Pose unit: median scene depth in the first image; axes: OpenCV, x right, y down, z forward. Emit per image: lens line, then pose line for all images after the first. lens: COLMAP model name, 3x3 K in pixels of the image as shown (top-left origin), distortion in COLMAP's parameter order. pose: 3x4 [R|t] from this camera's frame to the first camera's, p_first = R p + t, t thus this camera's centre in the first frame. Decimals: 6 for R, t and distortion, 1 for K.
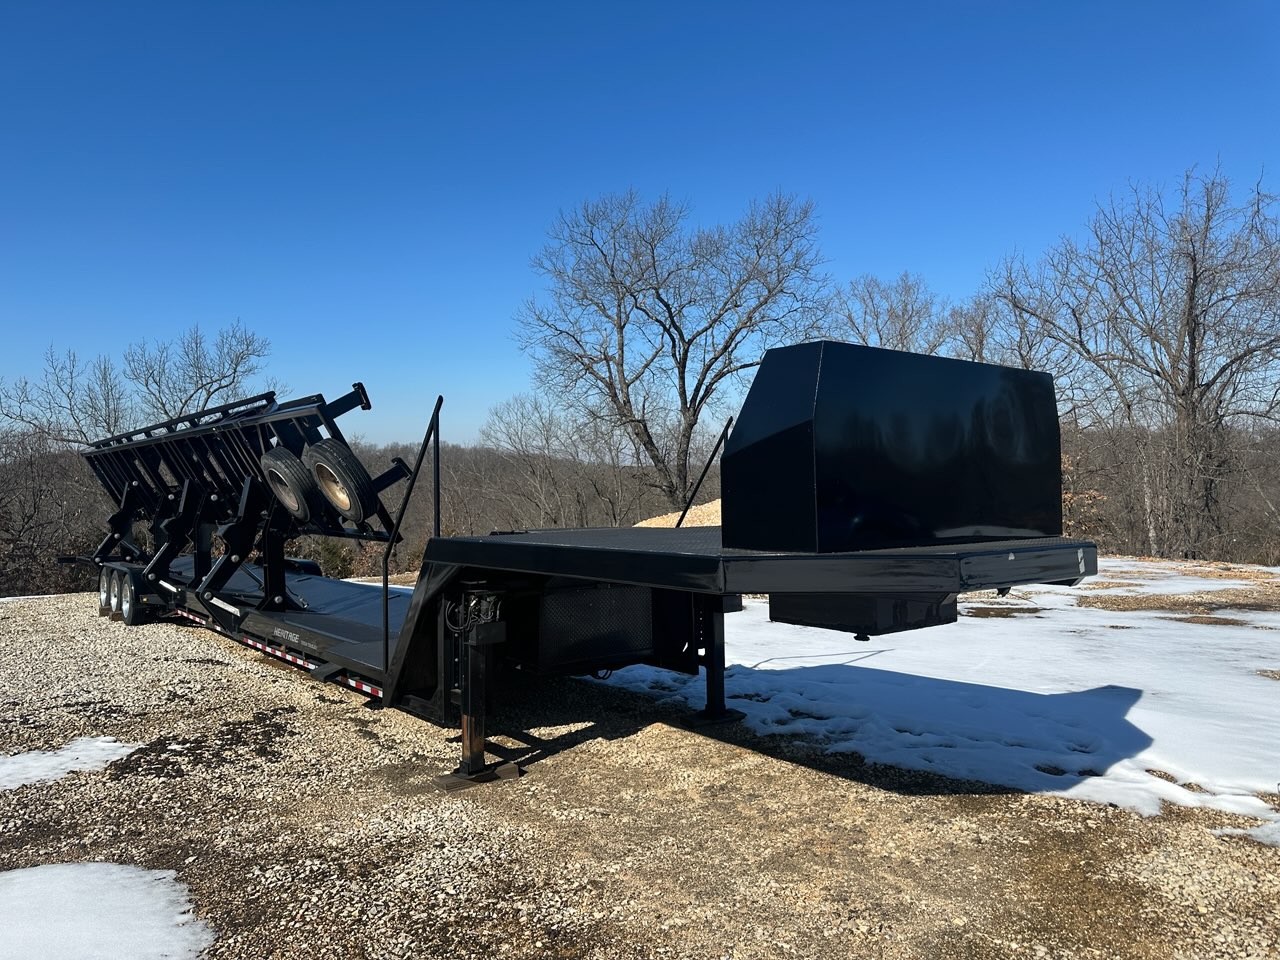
lens RADIAL K [[892.3, 0, 635.8], [0, 892.3, 474.3], [0, 0, 1]] dist [0.075135, -0.095058]
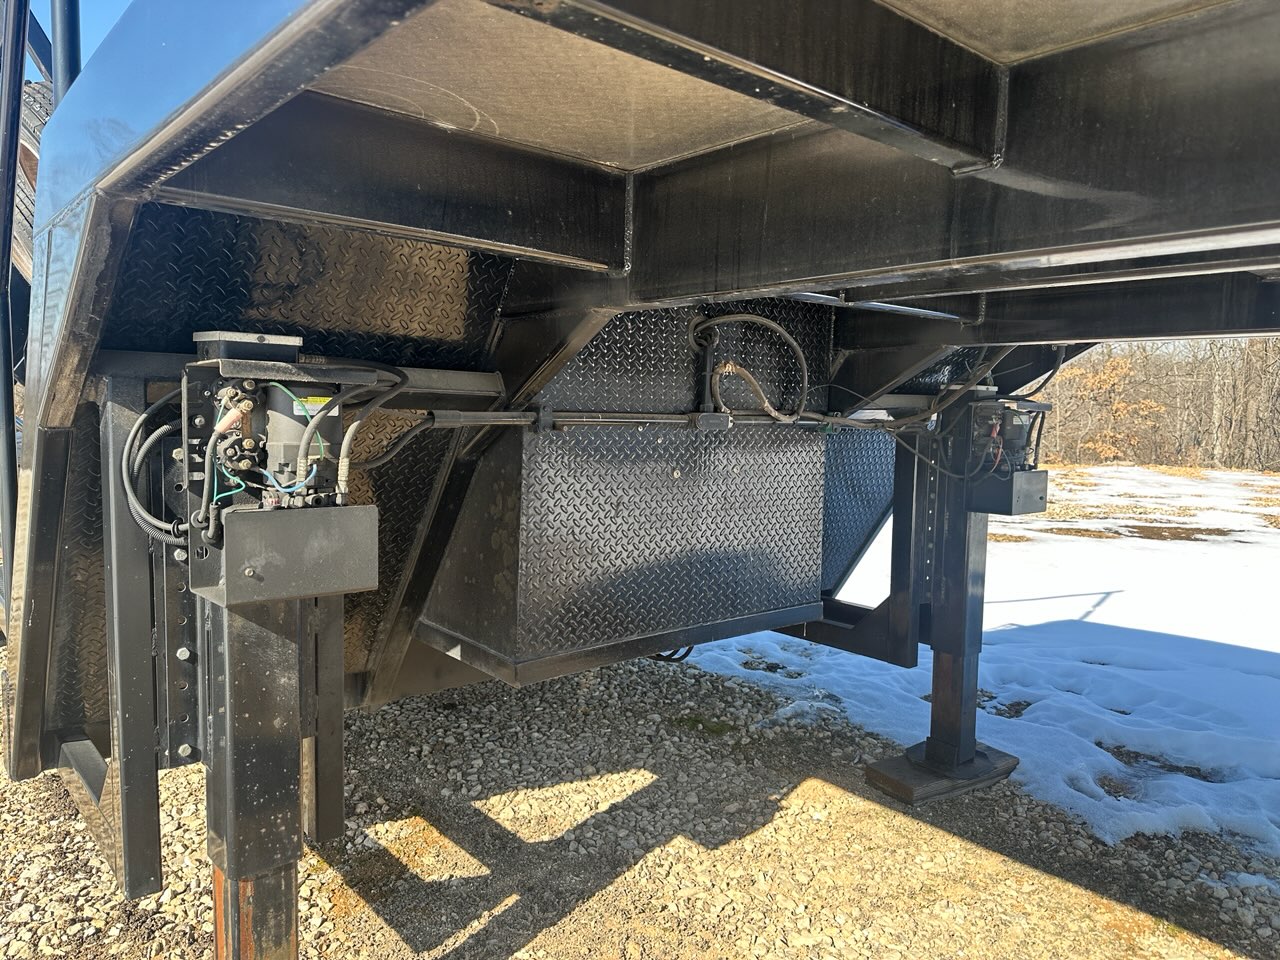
lens RADIAL K [[892.3, 0, 635.8], [0, 892.3, 474.3], [0, 0, 1]] dist [0.075135, -0.095058]
pose [[0.999198, 0.031095, 0.025236, -0.066858], [-0.033370, 0.994880, 0.095395, 0.103743], [-0.022140, -0.096160, 0.995120, 0.604803]]
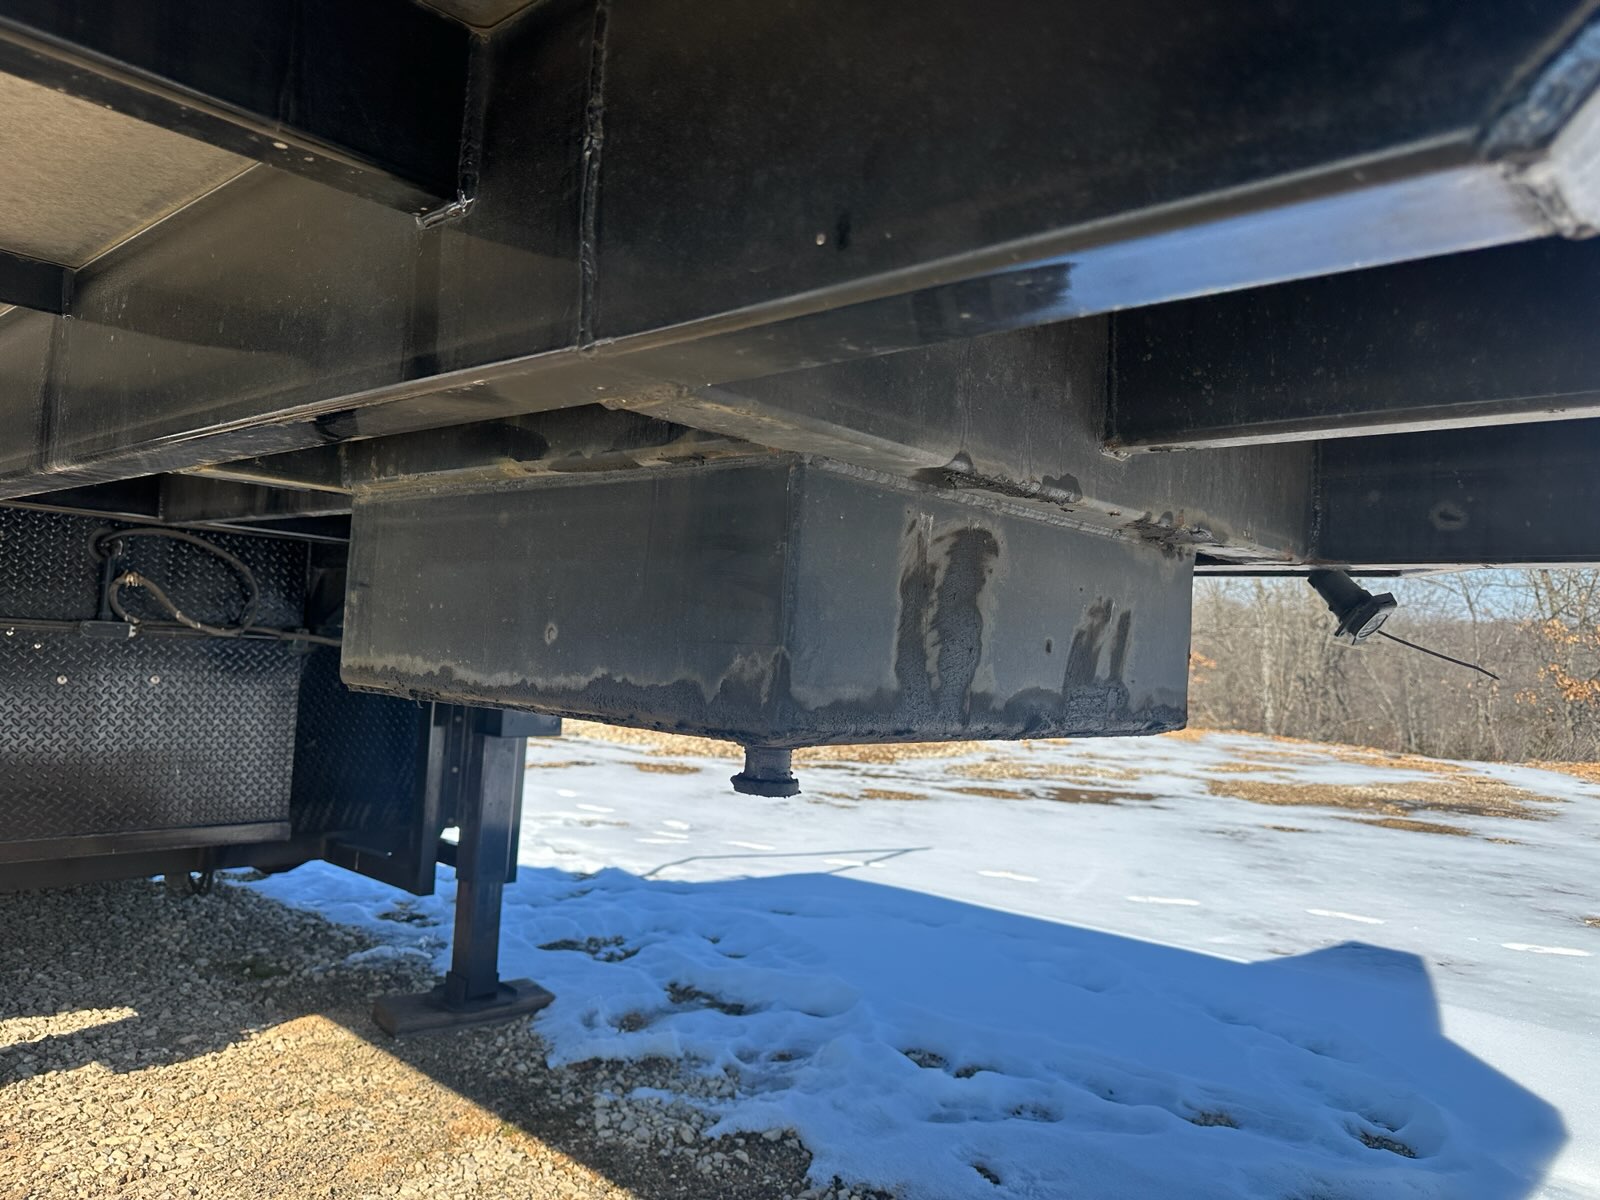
lens RADIAL K [[1141.2, 0, 800.0], [0, 1141.2, 600.0], [0, 0, 1]] dist [0.041146, -0.055752]
pose [[0.986161, 0.075965, 0.147360, 0.142647], [-0.073598, 0.997057, -0.021460, 0.094555], [-0.148556, 0.010318, 0.988850, 0.477638]]
